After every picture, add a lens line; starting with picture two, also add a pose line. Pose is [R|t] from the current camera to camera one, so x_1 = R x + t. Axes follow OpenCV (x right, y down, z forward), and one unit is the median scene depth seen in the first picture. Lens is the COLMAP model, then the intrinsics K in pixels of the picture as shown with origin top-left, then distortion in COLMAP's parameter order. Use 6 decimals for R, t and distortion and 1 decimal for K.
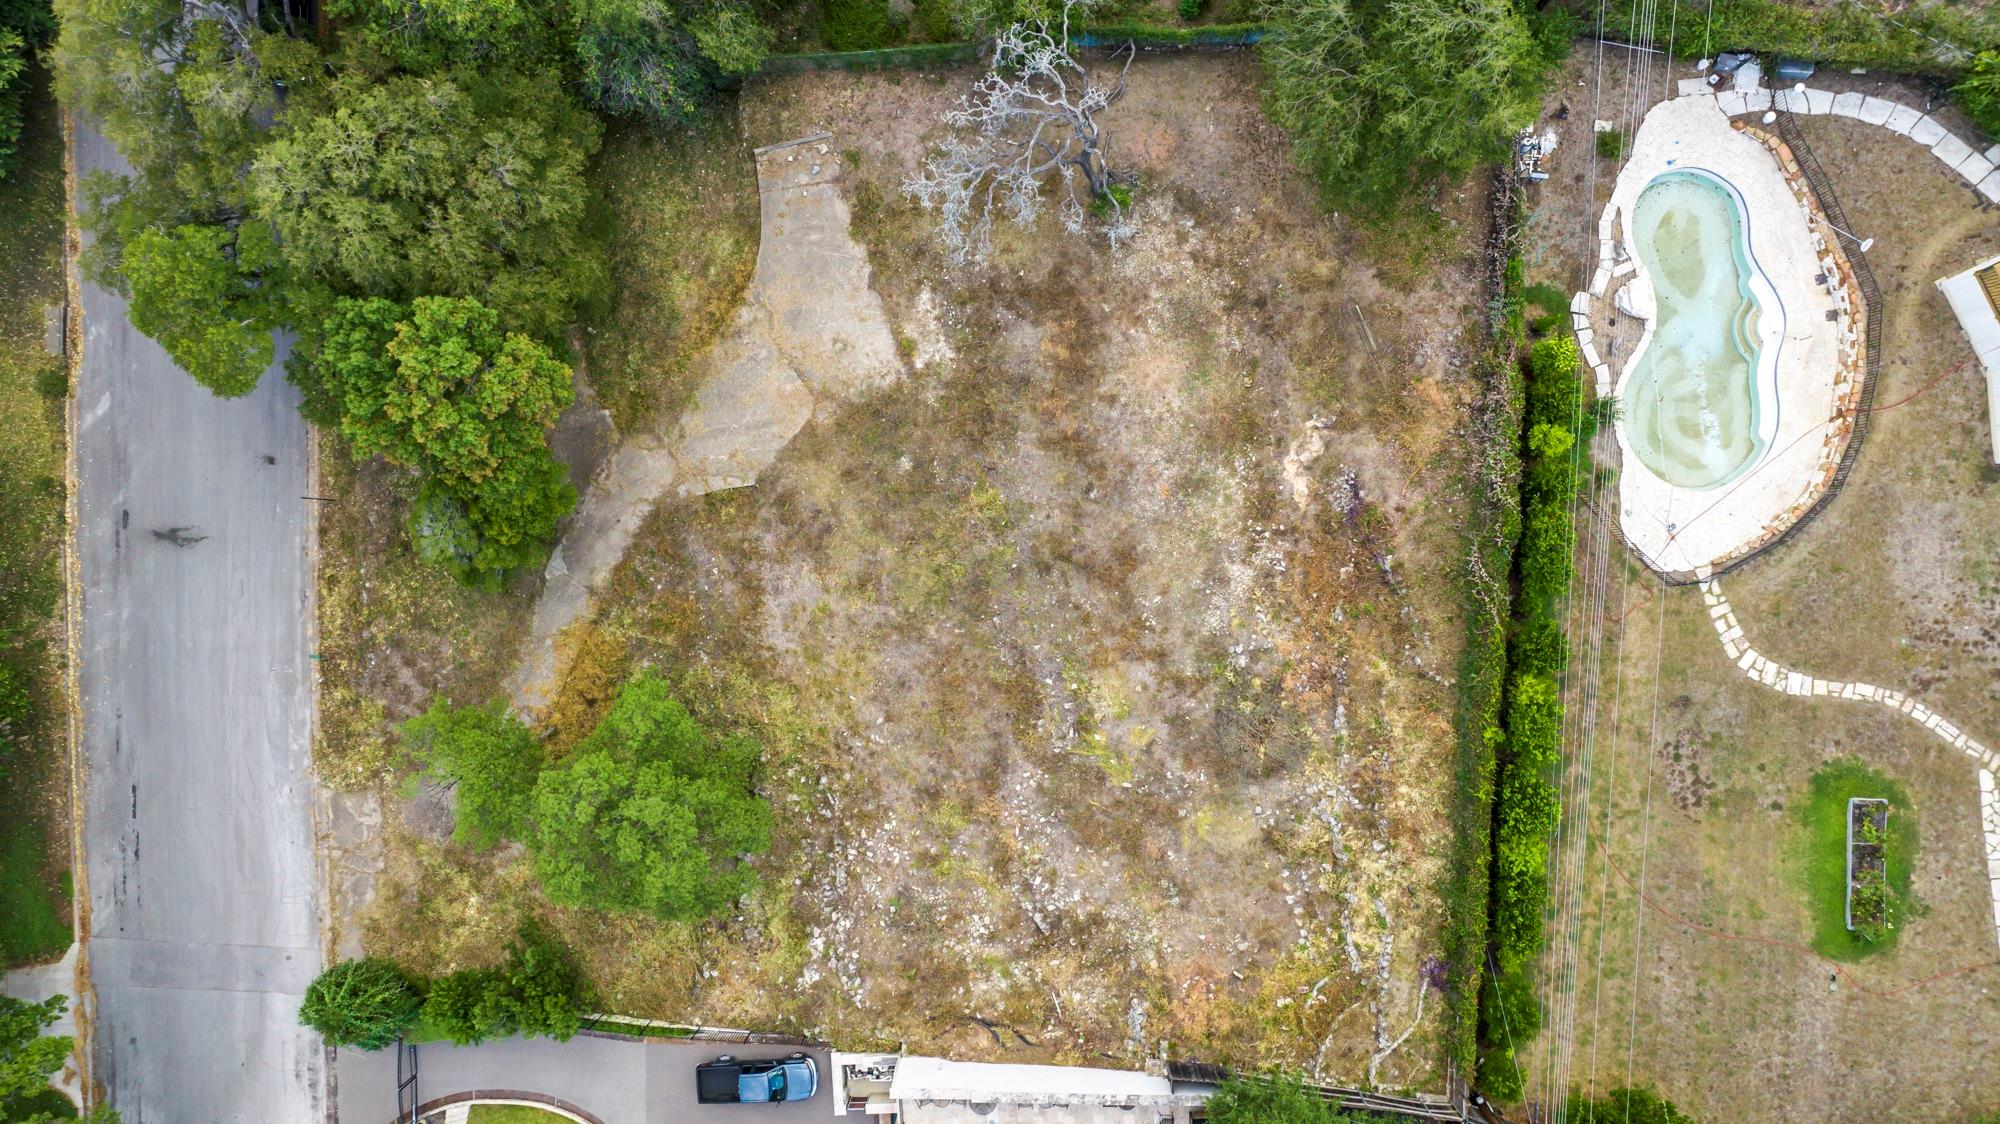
lens RADIAL K [[1400.7, 0, 1003.5], [0, 1400.7, 552.8], [0, 0, 1]] dist [-0.024156, 0.005094]
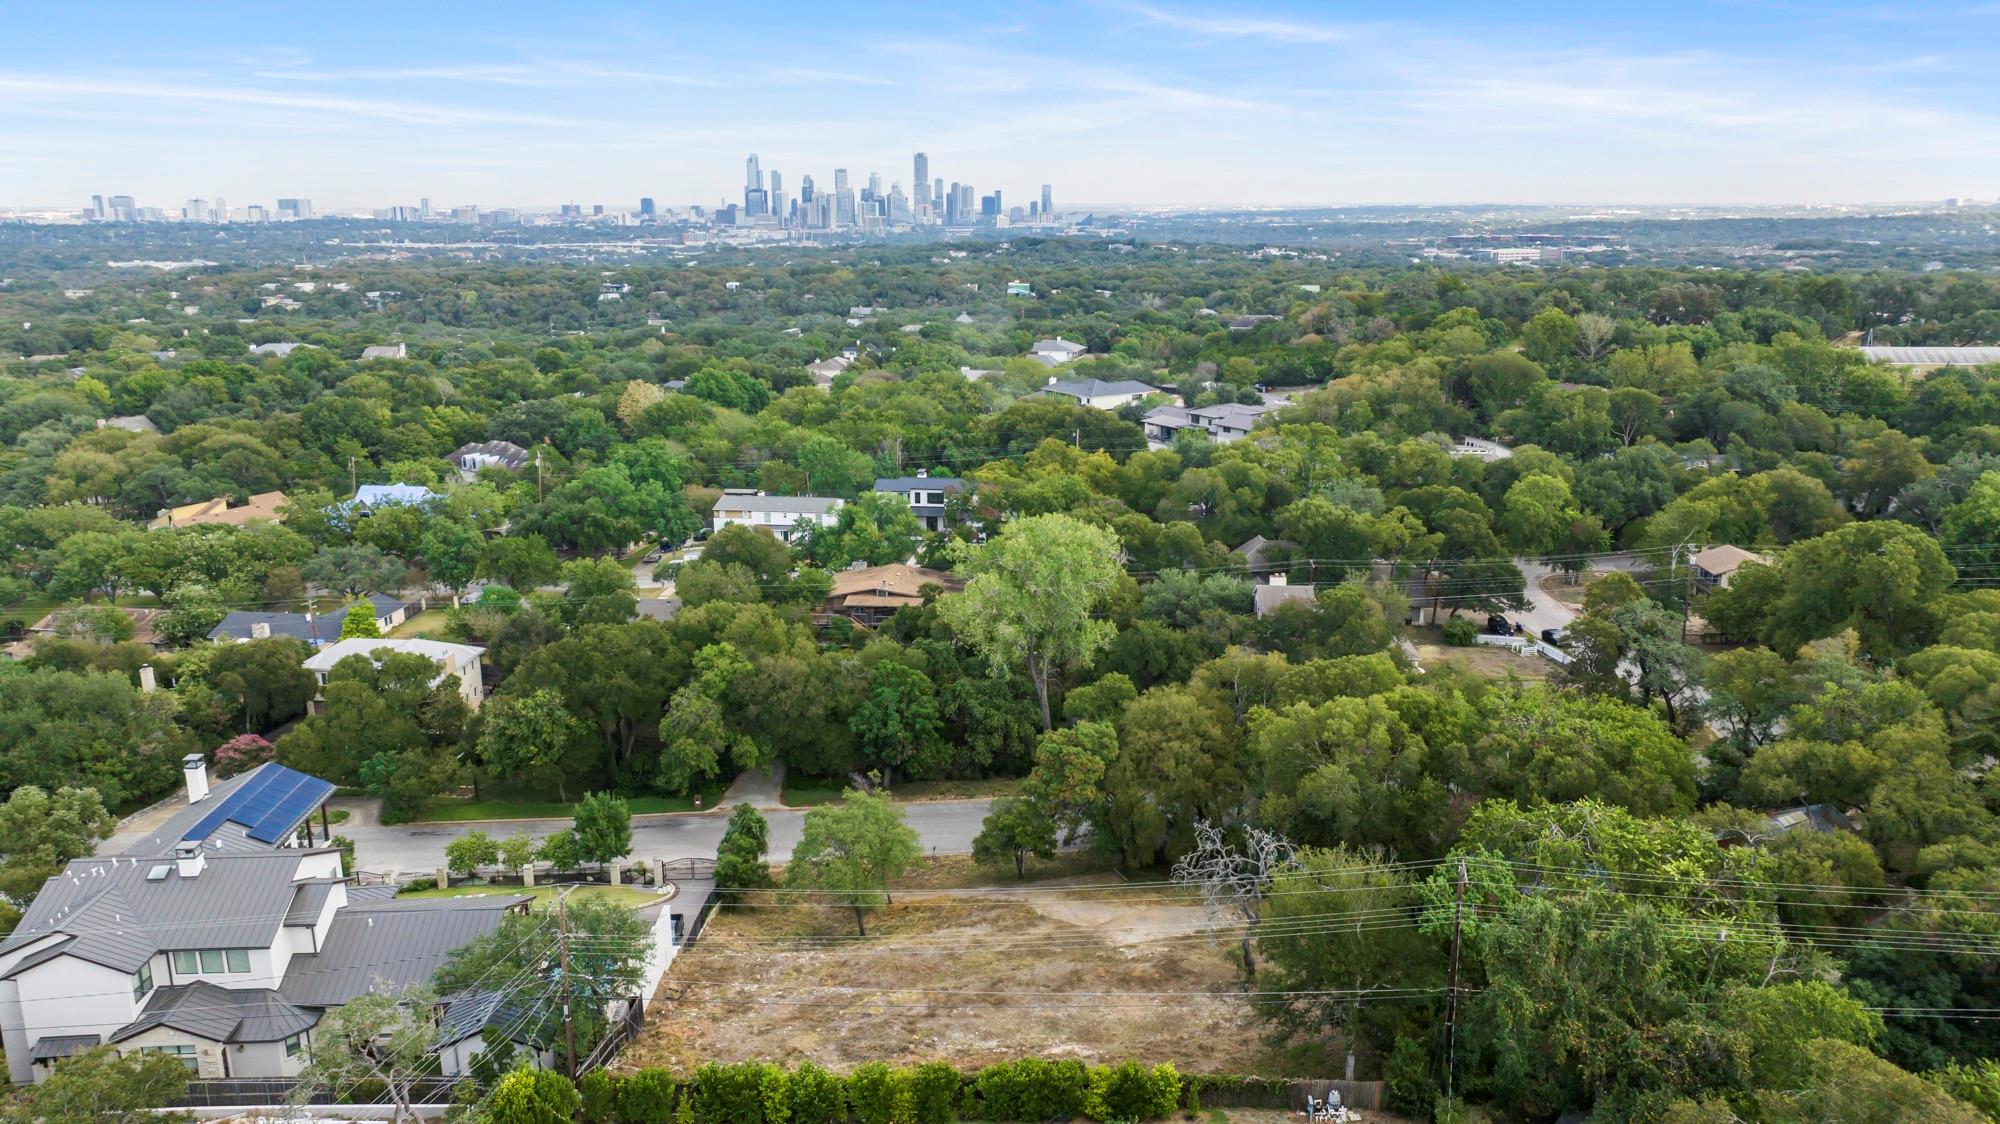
lens RADIAL K [[1410.6, 0, 999.9], [0, 1410.6, 547.9], [0, 0, 1]] dist [-0.024006, -0.001643]
pose [[0.023831, 0.255787, -0.966439, 1.404264], [-0.999655, 0.016802, -0.020203, 0.025313], [0.011070, 0.966587, 0.256099, 0.179402]]
